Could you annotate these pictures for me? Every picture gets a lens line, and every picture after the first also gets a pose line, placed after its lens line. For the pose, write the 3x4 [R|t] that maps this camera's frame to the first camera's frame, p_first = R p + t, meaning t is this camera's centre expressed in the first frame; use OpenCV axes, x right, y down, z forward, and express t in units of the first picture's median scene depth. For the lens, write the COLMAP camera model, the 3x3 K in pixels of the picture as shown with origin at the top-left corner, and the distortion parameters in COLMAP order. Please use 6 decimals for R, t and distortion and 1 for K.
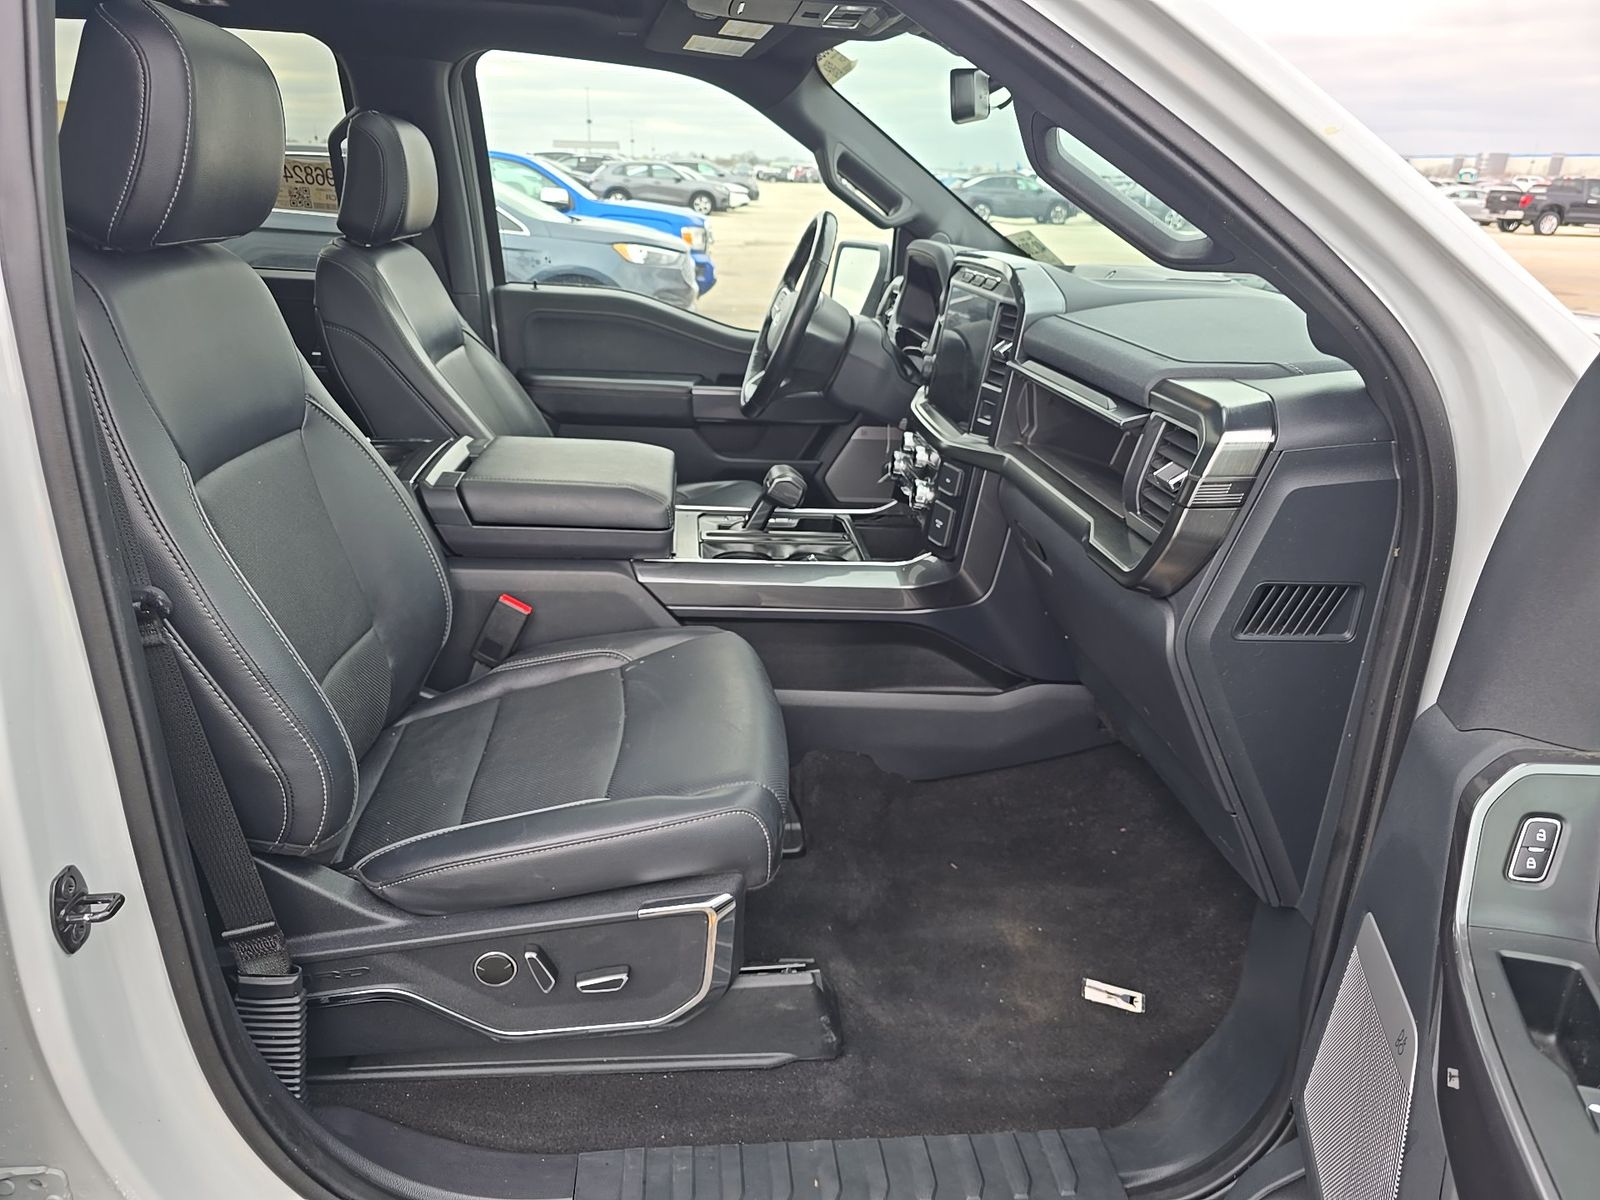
lens RADIAL K [[1097.1, 0, 800.0], [0, 1097.1, 600.0], [0, 0, 1]] dist [0.080526, -0.088126]
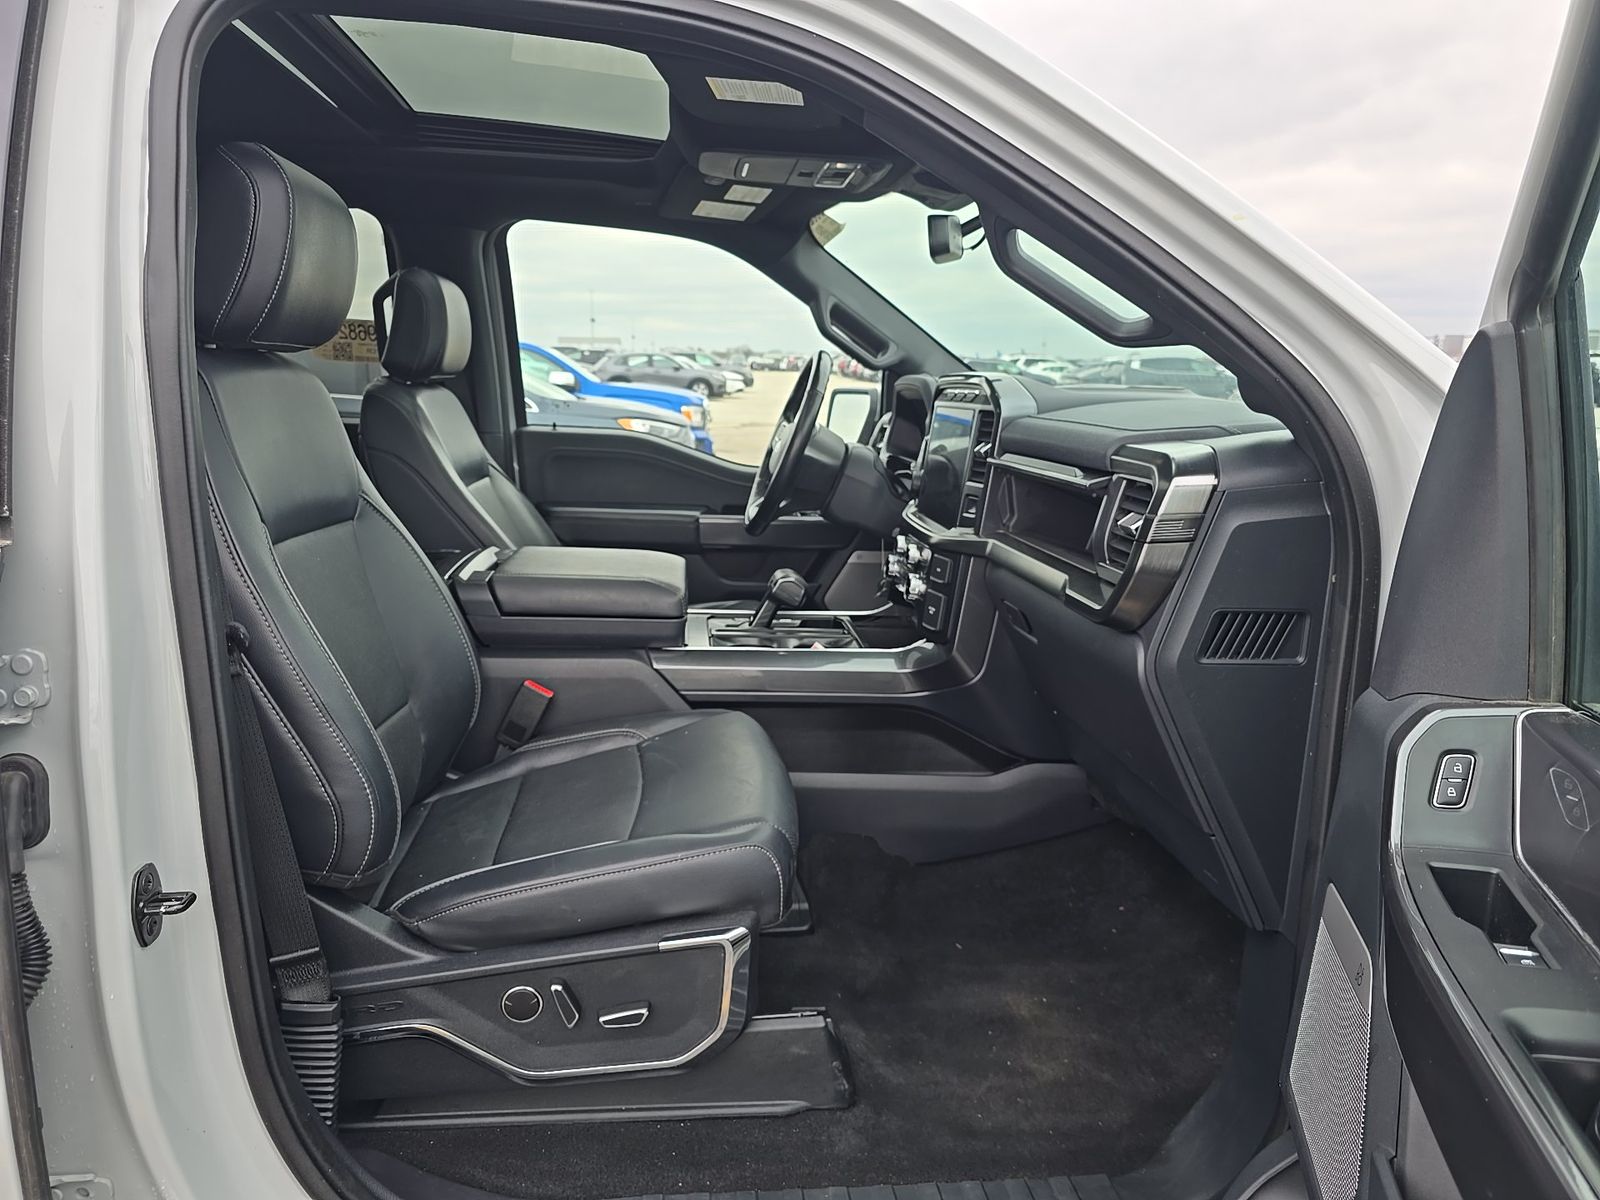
lens RADIAL K [[1097.1, 0, 800.0], [0, 1097.1, 600.0], [0, 0, 1]] dist [0.080526, -0.088126]
pose [[0.999876, -0.015178, 0.004244, -0.008604], [0.015655, 0.987574, -0.156371, 0.098469], [-0.001817, 0.156418, 0.987689, -0.076165]]
